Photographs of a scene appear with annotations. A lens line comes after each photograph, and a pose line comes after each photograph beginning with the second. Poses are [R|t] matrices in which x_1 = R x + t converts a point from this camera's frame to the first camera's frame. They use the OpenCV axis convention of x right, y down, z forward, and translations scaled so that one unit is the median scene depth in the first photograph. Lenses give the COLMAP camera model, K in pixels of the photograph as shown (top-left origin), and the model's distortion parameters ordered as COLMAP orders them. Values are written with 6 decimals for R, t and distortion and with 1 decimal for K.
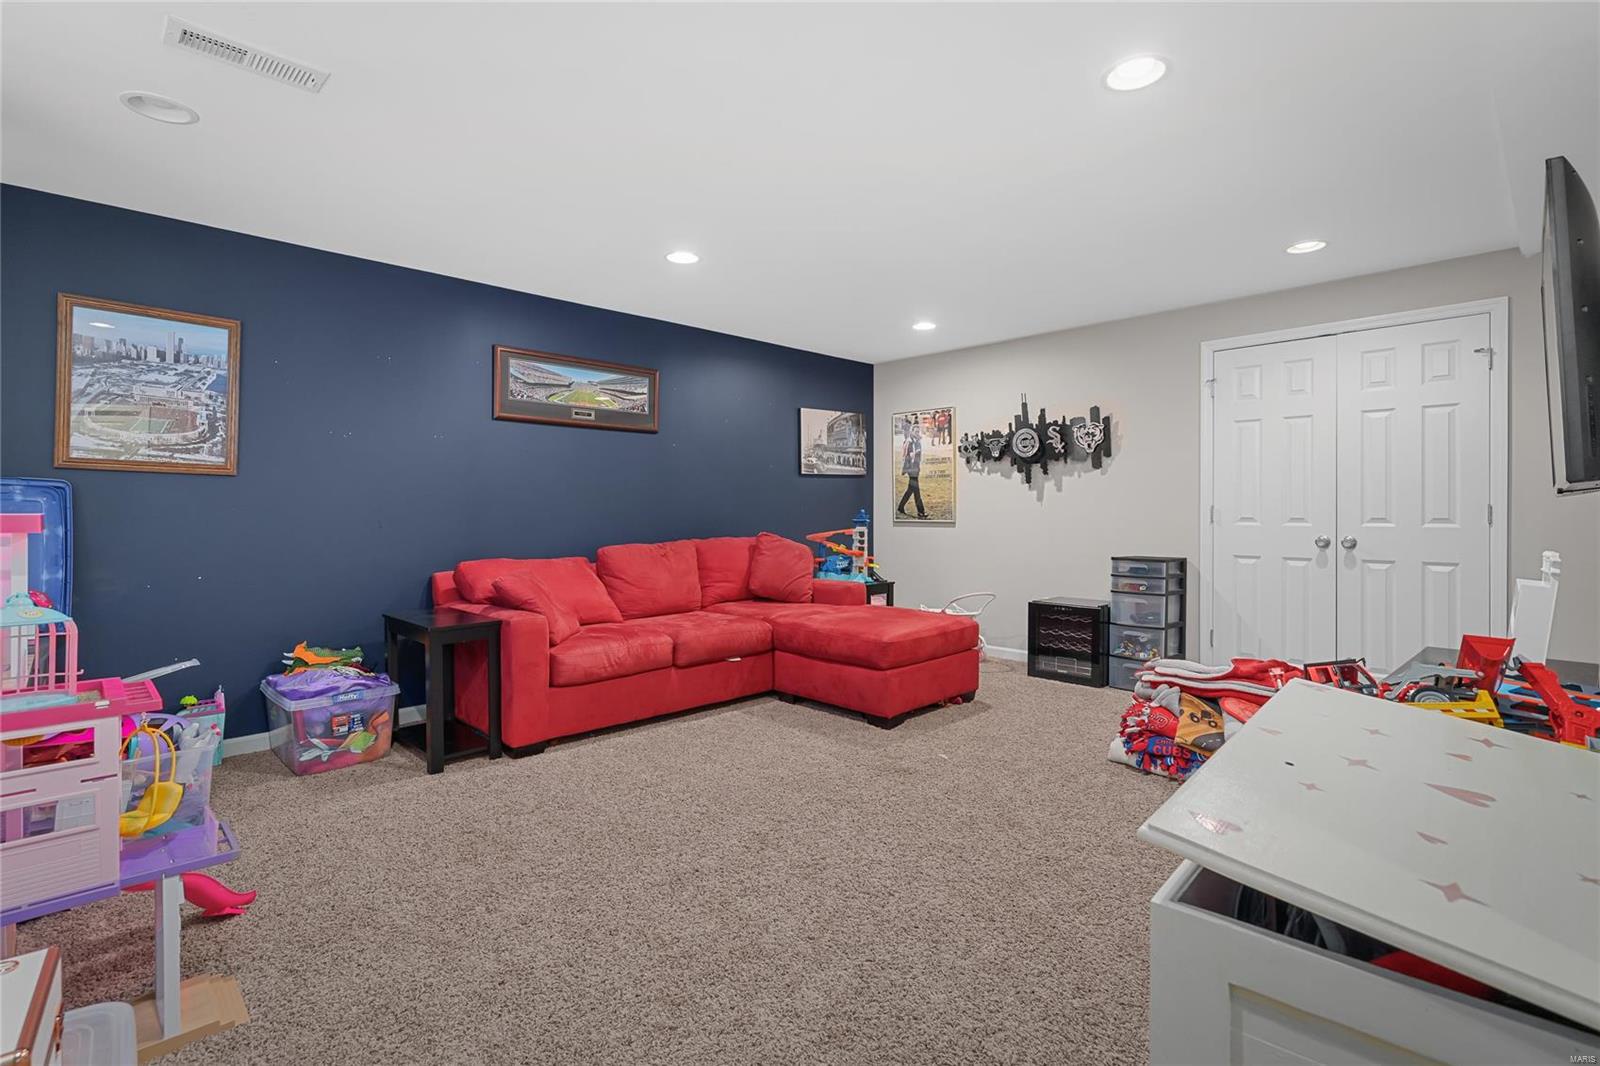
lens RADIAL K [[746.3, 0, 803.0], [0, 746.3, 502.6], [0, 0, 1]] dist [-0.000085, -0.000110]
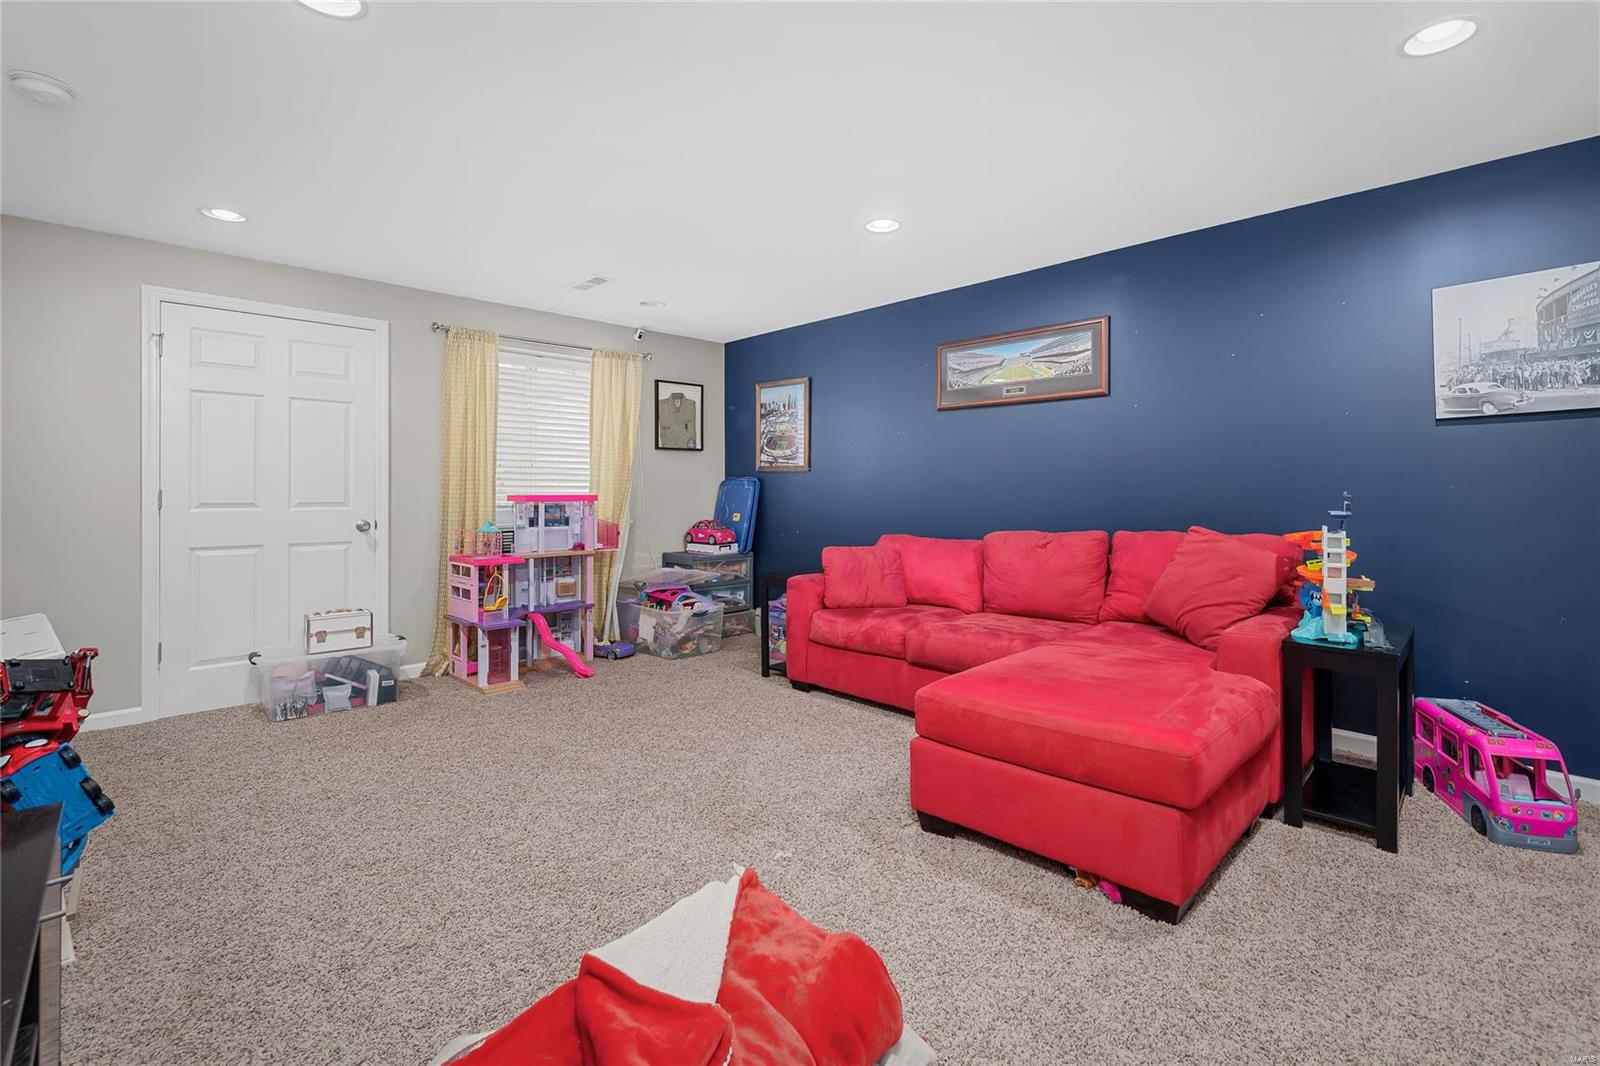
lens RADIAL K [[700.8, 0, 800.3], [0, 700.8, 493.1], [0, 0, 1]] dist [0.000417, 0.000209]
pose [[0.020499, -0.000552, -0.999790, 0.586544], [0.010690, 0.999943, -0.000333, 0.008151], [0.999733, -0.010681, 0.020503, 0.716677]]
